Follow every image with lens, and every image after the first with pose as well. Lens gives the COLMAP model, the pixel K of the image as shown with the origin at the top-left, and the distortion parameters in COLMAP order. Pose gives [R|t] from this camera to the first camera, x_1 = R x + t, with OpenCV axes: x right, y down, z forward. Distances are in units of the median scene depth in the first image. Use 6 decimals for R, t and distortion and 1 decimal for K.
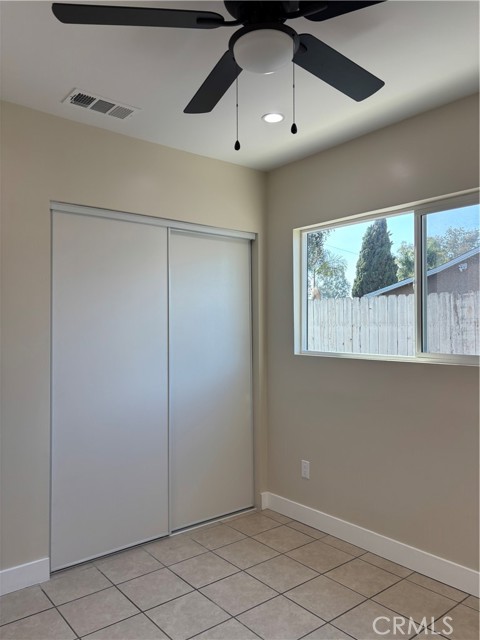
lens RADIAL K [[483.4, 0, 239.1], [0, 483.4, 321.7], [0, 0, 1]] dist [0.044352, -0.047919]
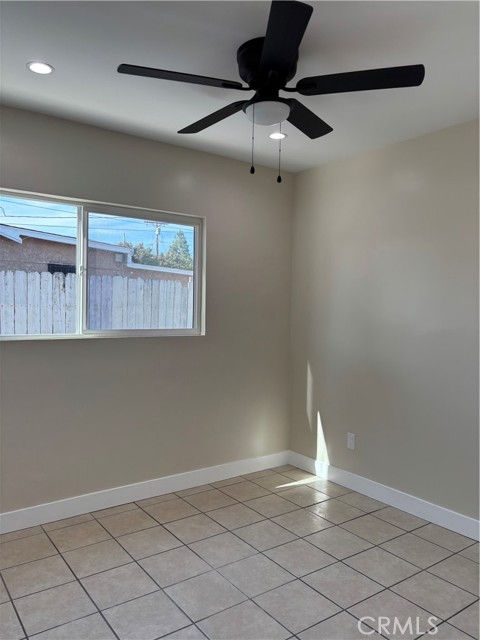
lens RADIAL K [[483.4, 0, 239.5], [0, 483.4, 319.6], [0, 0, 1]] dist [0.044352, -0.047919]
pose [[0.063007, -0.026823, 0.997653, -0.779086], [-0.022552, 0.999345, 0.028293, -0.002647], [-0.997758, -0.024282, 0.062361, 0.562590]]
